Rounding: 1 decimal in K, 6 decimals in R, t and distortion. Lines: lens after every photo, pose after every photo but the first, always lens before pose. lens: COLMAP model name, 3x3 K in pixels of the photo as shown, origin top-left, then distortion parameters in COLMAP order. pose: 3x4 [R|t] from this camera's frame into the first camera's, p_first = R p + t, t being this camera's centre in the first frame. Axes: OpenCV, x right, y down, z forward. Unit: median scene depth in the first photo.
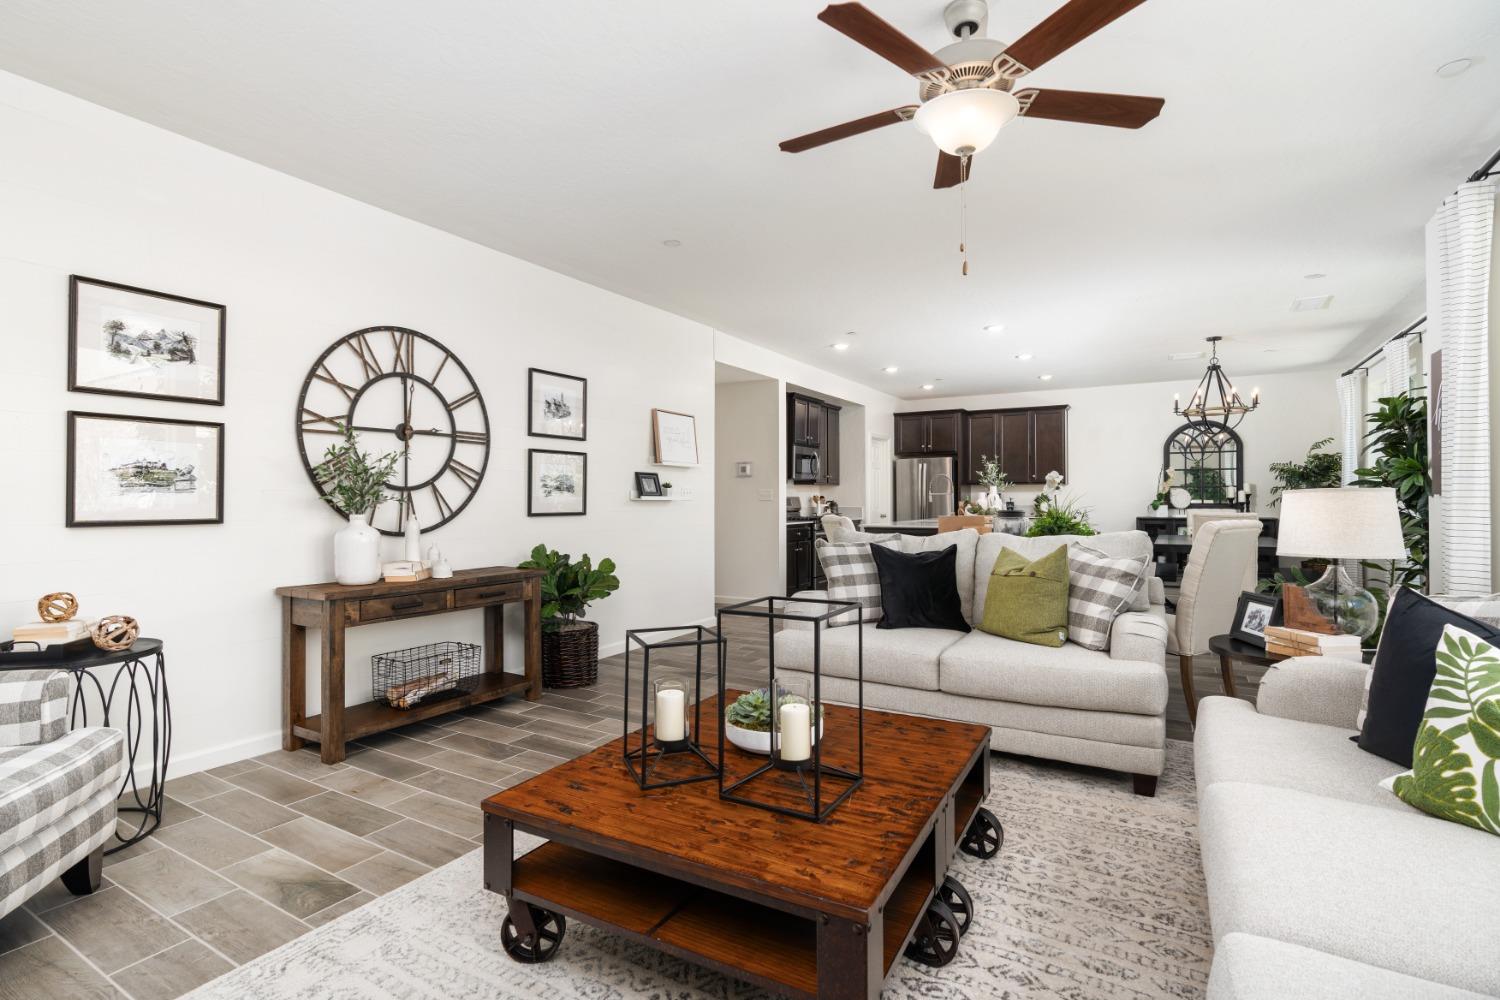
lens RADIAL K [[716.2, 0, 747.3], [0, 716.2, 493.6], [0, 0, 1]] dist [-0.005151, -0.000724]
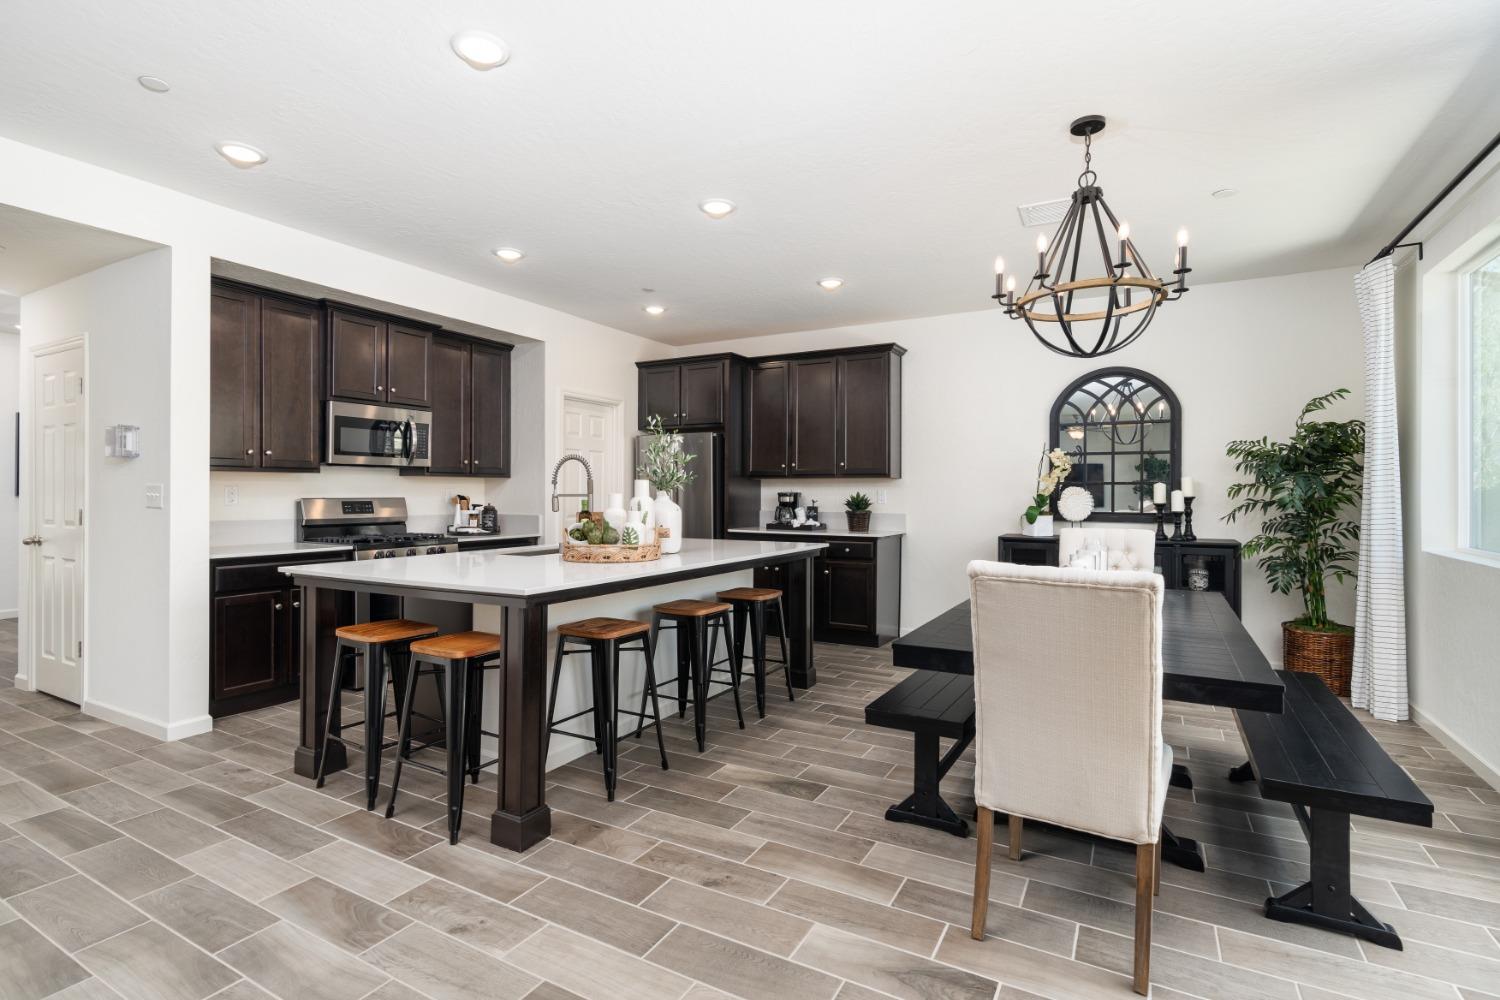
lens RADIAL K [[716.2, 0, 747.3], [0, 716.2, 493.6], [0, 0, 1]] dist [-0.005151, -0.000724]
pose [[0.999665, 0.005224, 0.025366, 0.280788], [-0.005370, 0.999969, 0.005713, -0.002761], [-0.025335, -0.005848, 0.999662, 0.370107]]
